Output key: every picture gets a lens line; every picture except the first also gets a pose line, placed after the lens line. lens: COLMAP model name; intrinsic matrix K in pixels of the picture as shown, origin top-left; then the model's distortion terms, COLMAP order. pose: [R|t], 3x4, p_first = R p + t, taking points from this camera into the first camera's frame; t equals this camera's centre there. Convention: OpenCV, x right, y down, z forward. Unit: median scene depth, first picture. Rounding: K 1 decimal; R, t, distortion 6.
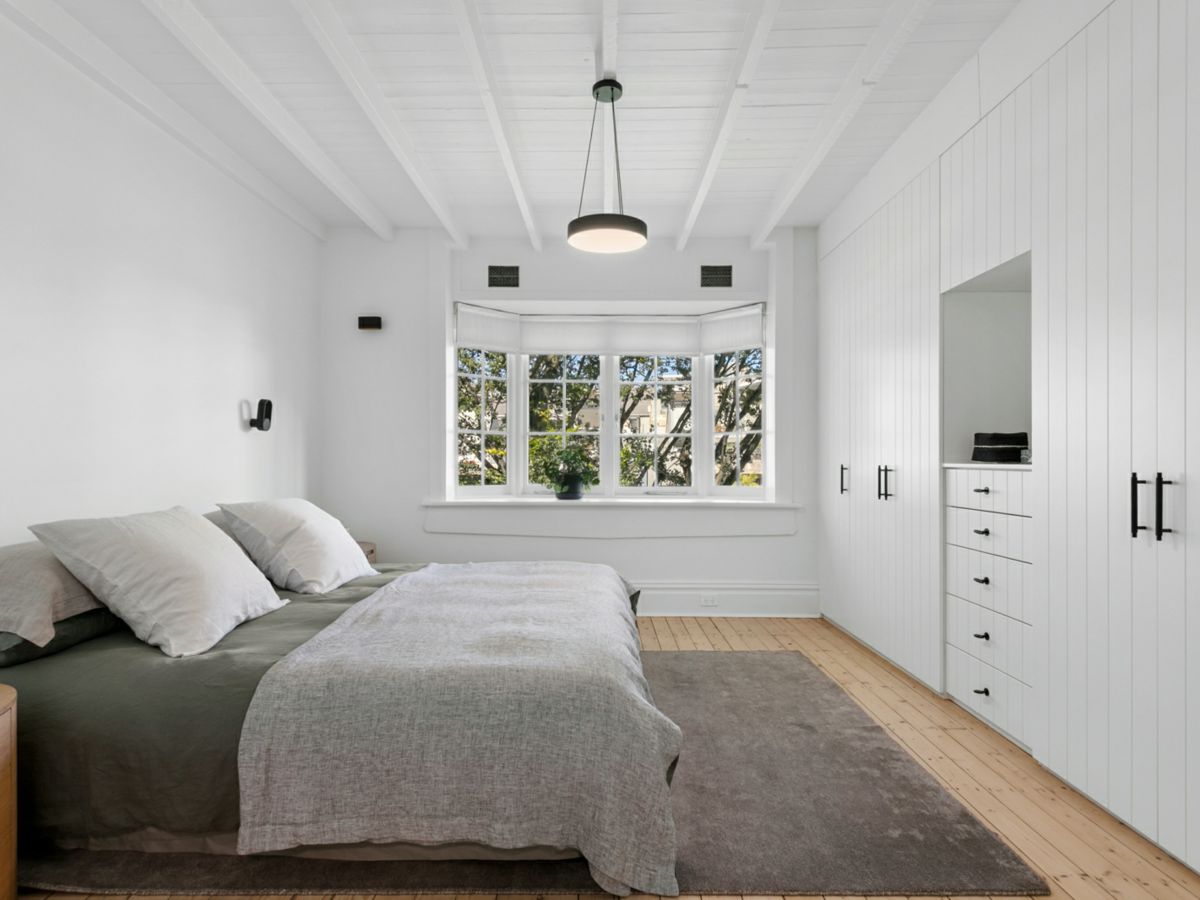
lens RADIAL K [[639.7, 0, 597.7], [0, 639.7, 457.2], [0, 0, 1]] dist [-0.000384, -0.000437]
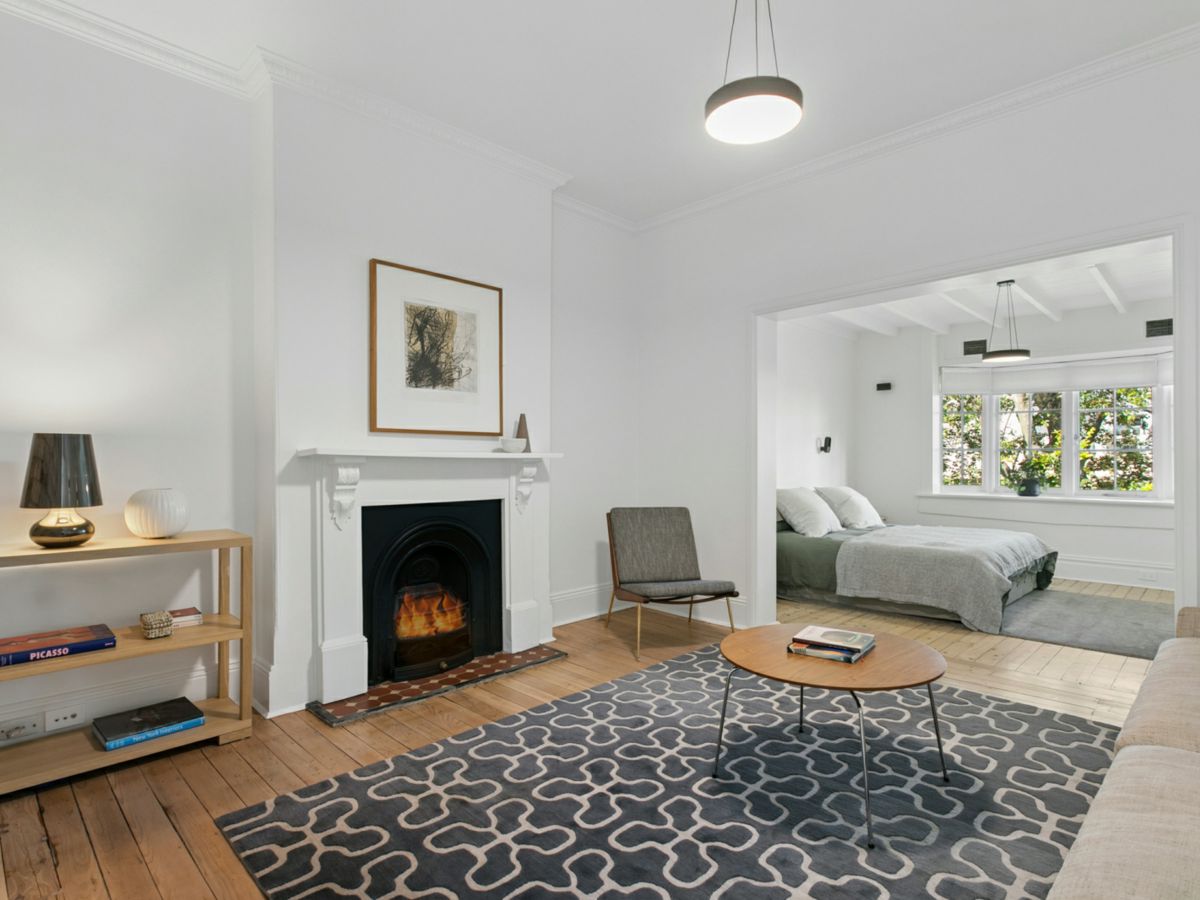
lens RADIAL K [[639.7, 0, 597.7], [0, 639.7, 457.2], [0, 0, 1]] dist [-0.000384, -0.000437]
pose [[0.714755, -0.004287, -0.699362, 0.461824], [0.000095, 0.999982, -0.006032, -0.022119], [0.699375, 0.004245, 0.714742, -1.194421]]
